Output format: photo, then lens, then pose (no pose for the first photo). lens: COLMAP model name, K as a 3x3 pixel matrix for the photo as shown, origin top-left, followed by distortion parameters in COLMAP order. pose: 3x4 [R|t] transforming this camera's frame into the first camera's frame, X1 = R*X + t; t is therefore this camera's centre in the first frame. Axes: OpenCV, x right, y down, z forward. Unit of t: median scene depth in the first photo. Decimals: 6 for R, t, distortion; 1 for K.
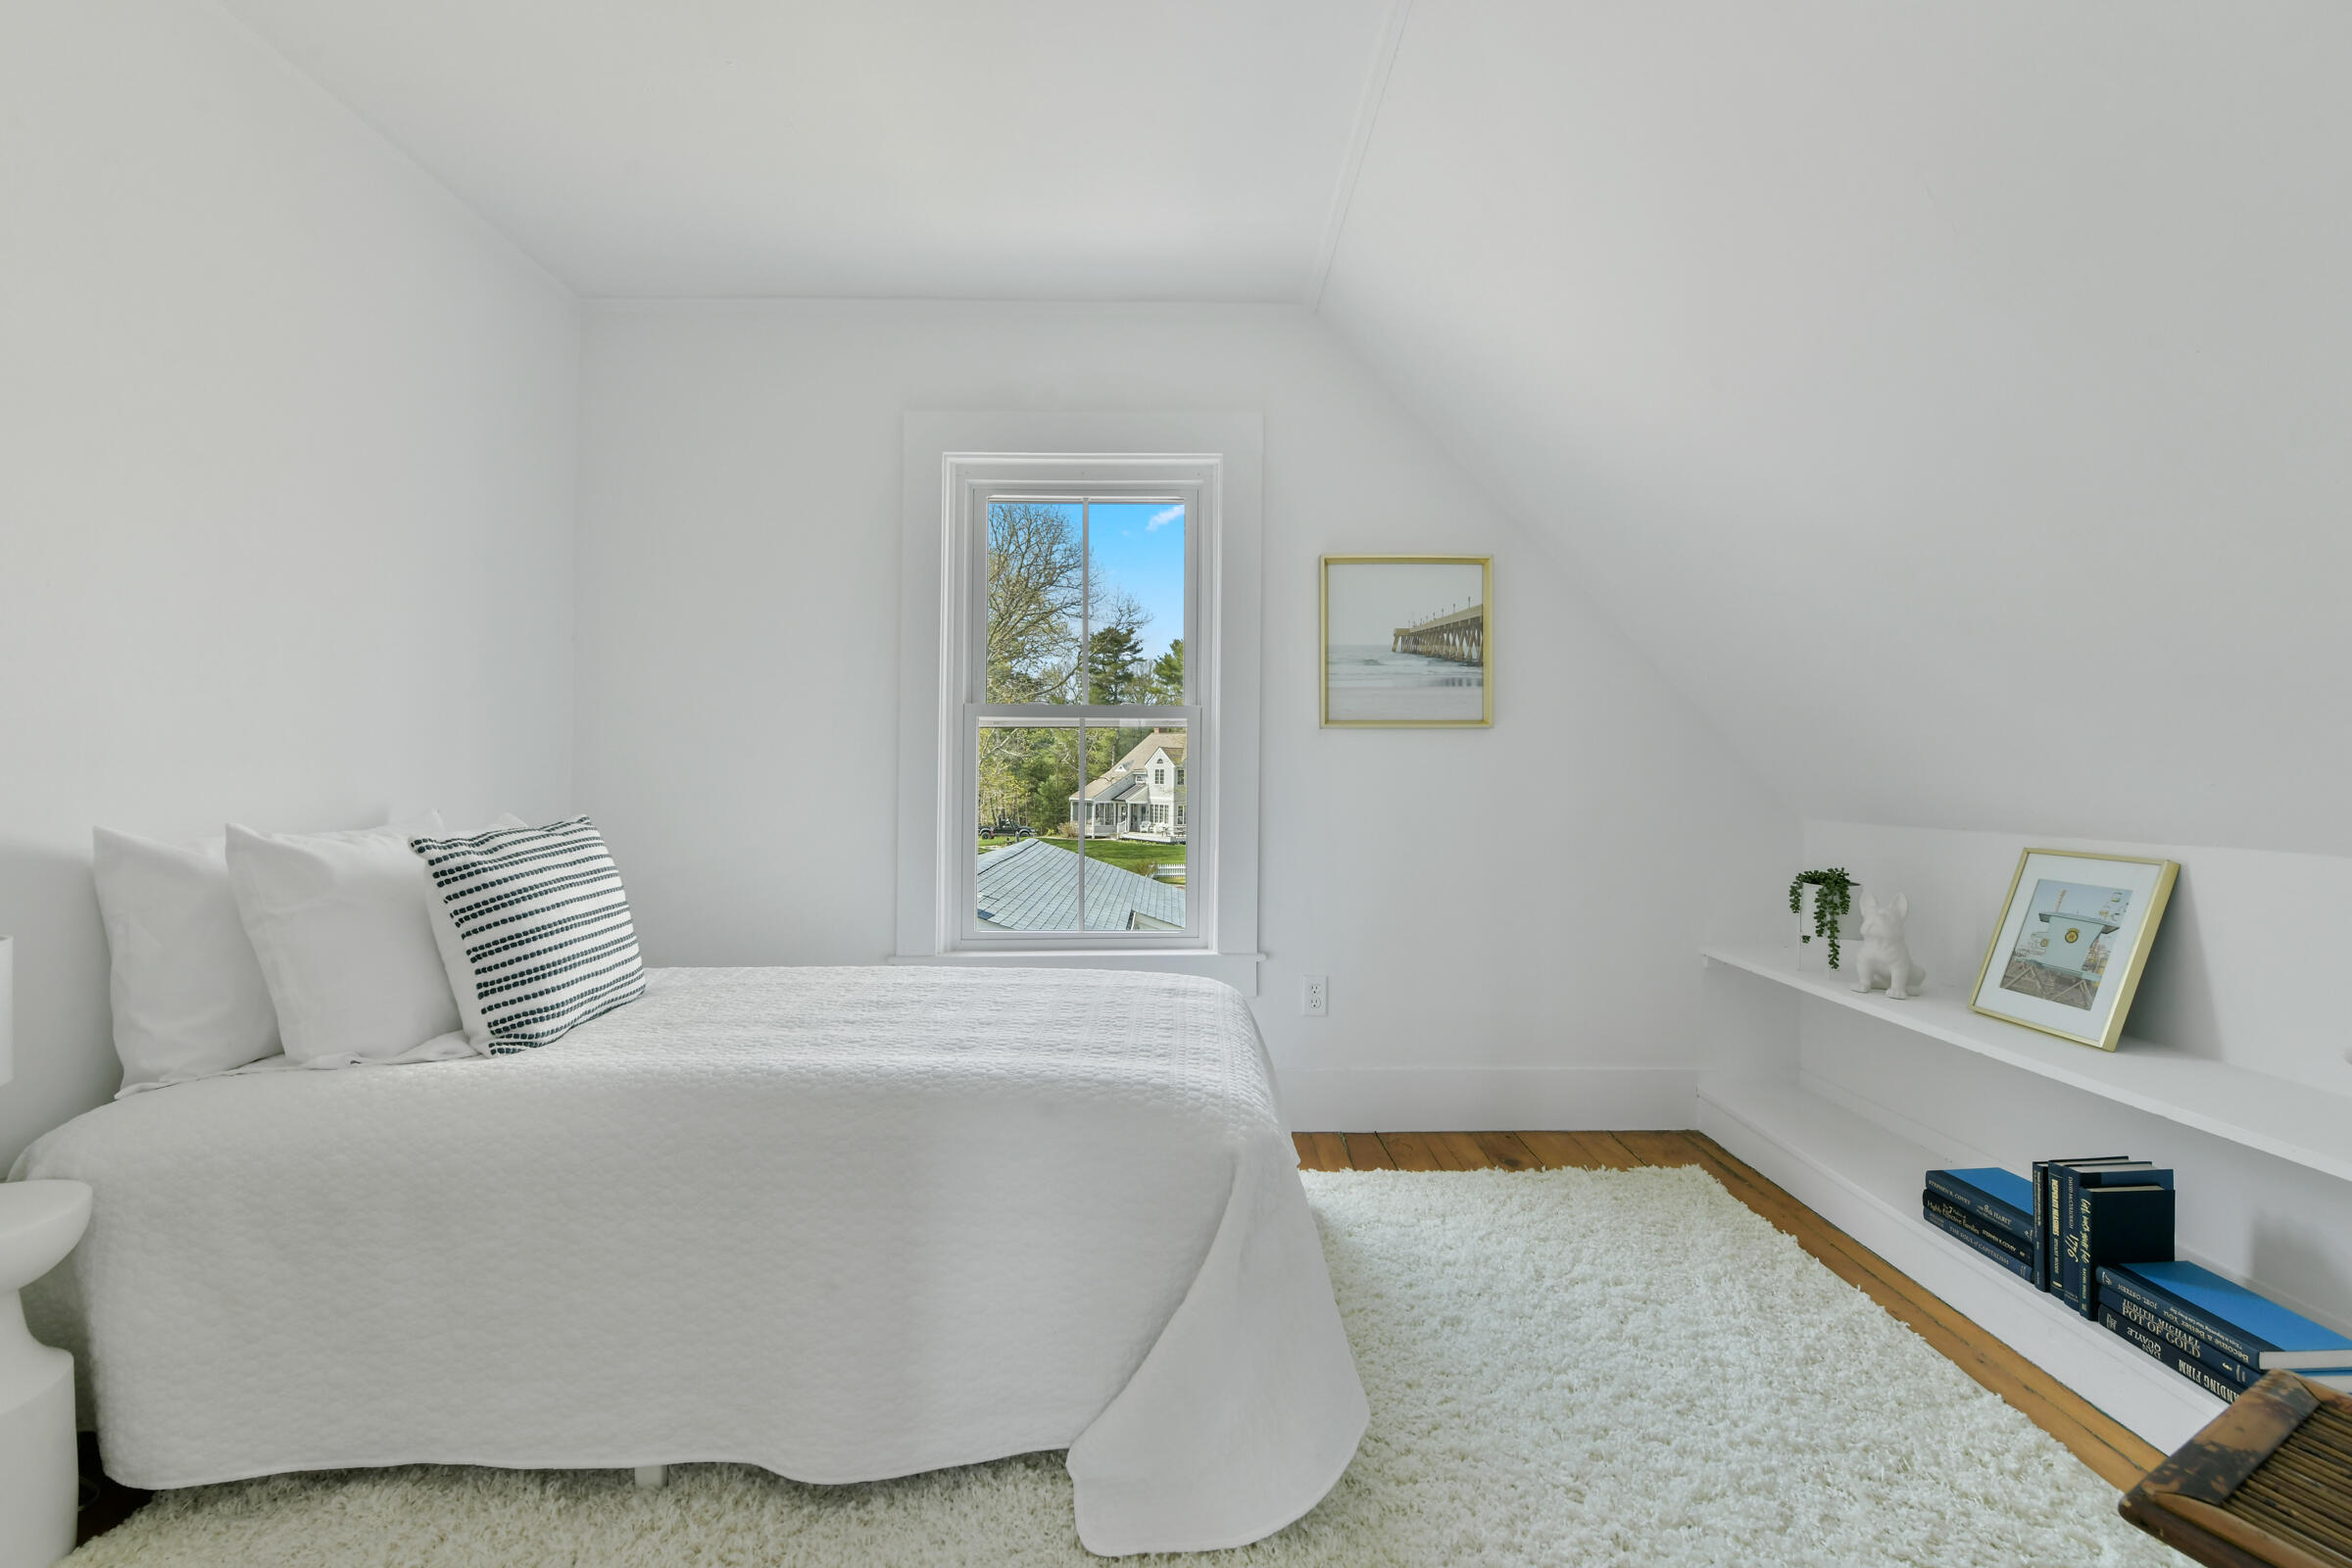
lens RADIAL K [[951.3, 0, 1177.3], [0, 951.3, 766.9], [0, 0, 1]] dist [0.002854, 0.000263]
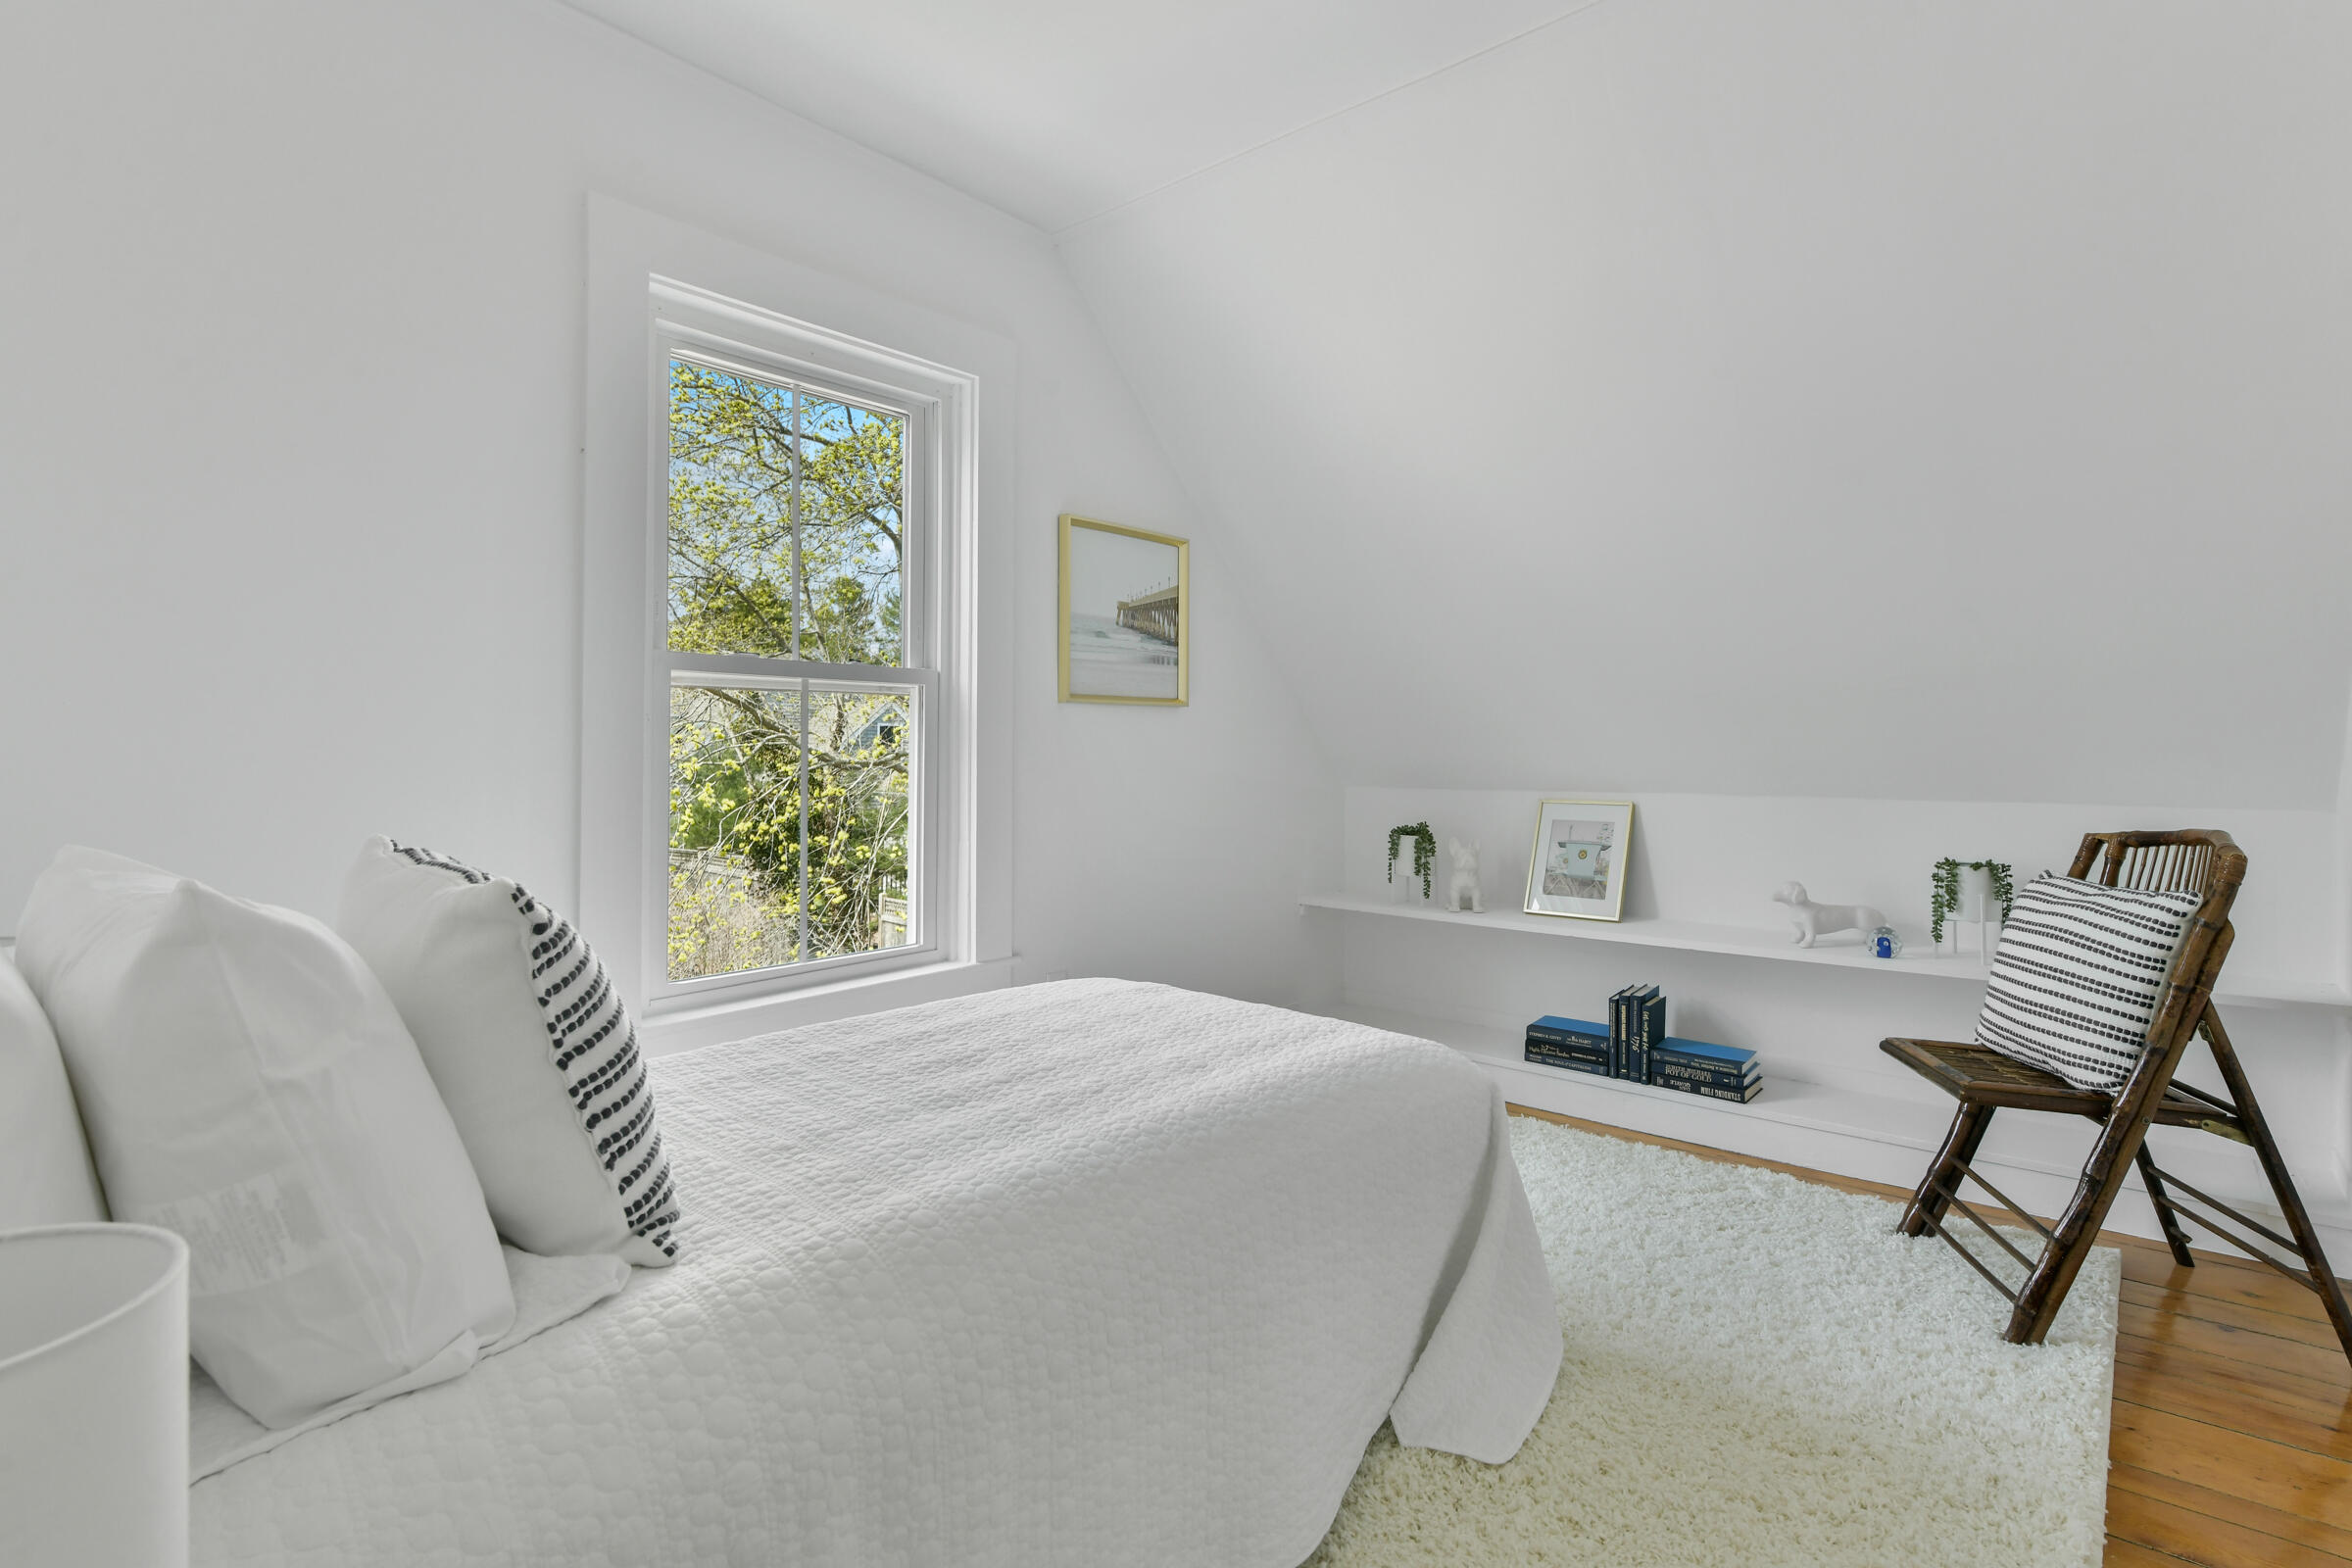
lens RADIAL K [[1155.7, 0, 1175.8], [0, 1155.7, 738.9], [0, 0, 1]] dist [-0.001725, -0.000024]
pose [[0.649549, 0.003426, 0.760312, -0.782800], [-0.001876, 0.999994, -0.002904, -0.002994], [-0.760317, 0.000461, 0.649552, 0.242767]]
